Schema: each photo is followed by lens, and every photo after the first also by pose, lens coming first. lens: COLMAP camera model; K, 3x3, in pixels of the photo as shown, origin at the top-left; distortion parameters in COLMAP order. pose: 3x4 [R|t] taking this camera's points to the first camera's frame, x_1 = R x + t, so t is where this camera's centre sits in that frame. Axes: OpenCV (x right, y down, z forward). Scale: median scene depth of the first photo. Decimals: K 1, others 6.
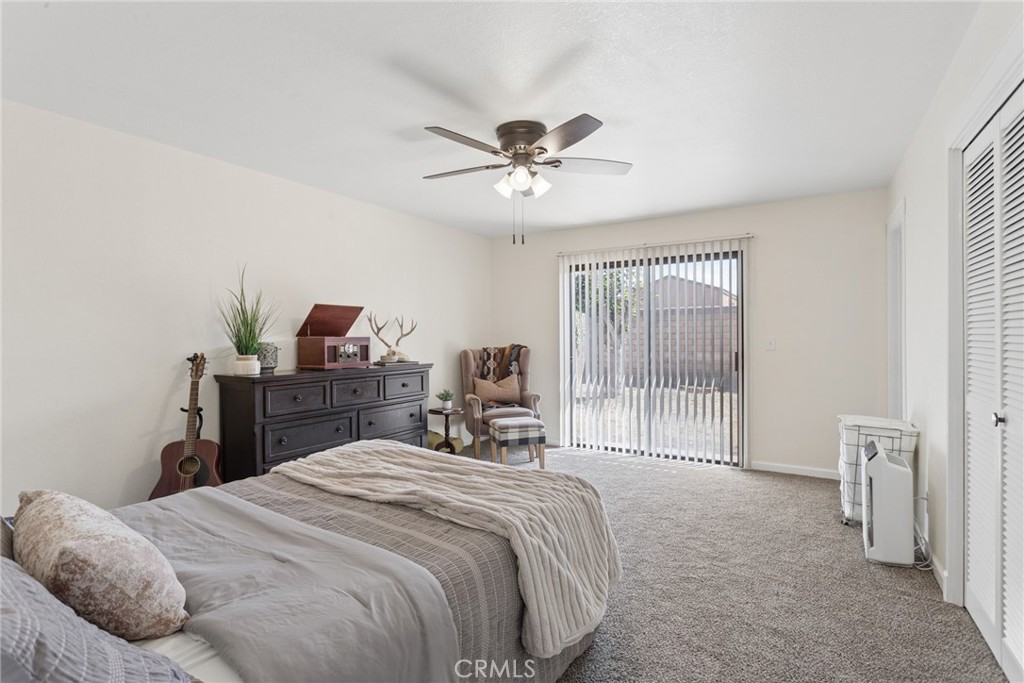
lens RADIAL K [[494.5, 0, 513.6], [0, 494.5, 341.7], [0, 0, 1]] dist [-0.009177, 0.006351]
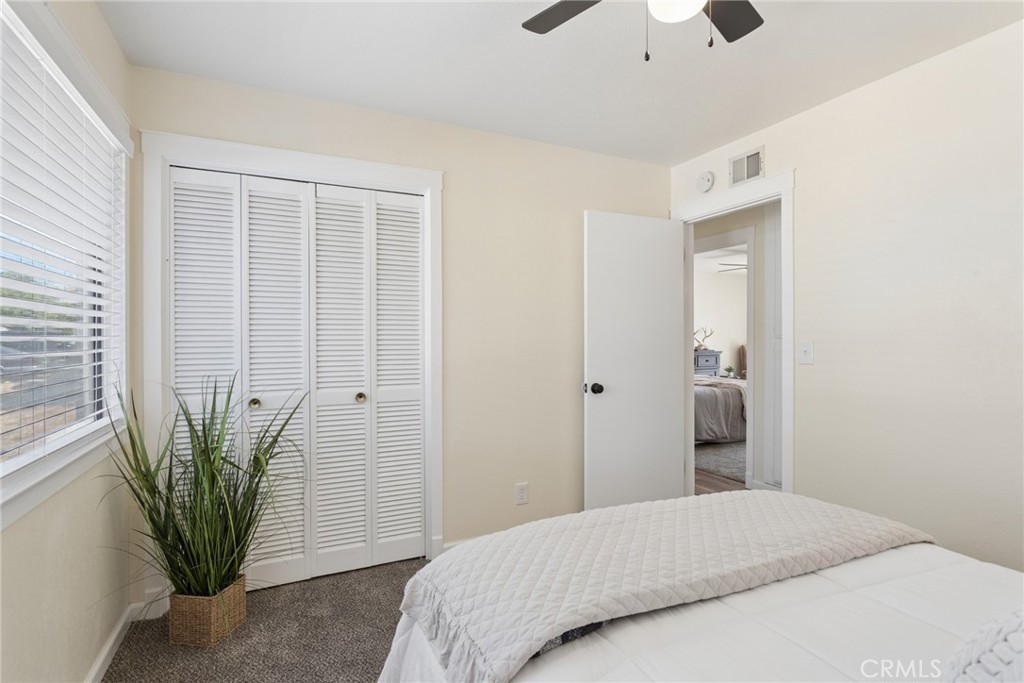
lens RADIAL K [[494.5, 0, 510.5], [0, 494.5, 344.4], [0, 0, 1]] dist [-0.009177, 0.006351]
pose [[0.838690, 0.009602, -0.544525, 0.198849], [-0.004435, 0.999932, 0.010801, 0.000719], [0.544591, -0.006644, 0.838675, -1.100888]]
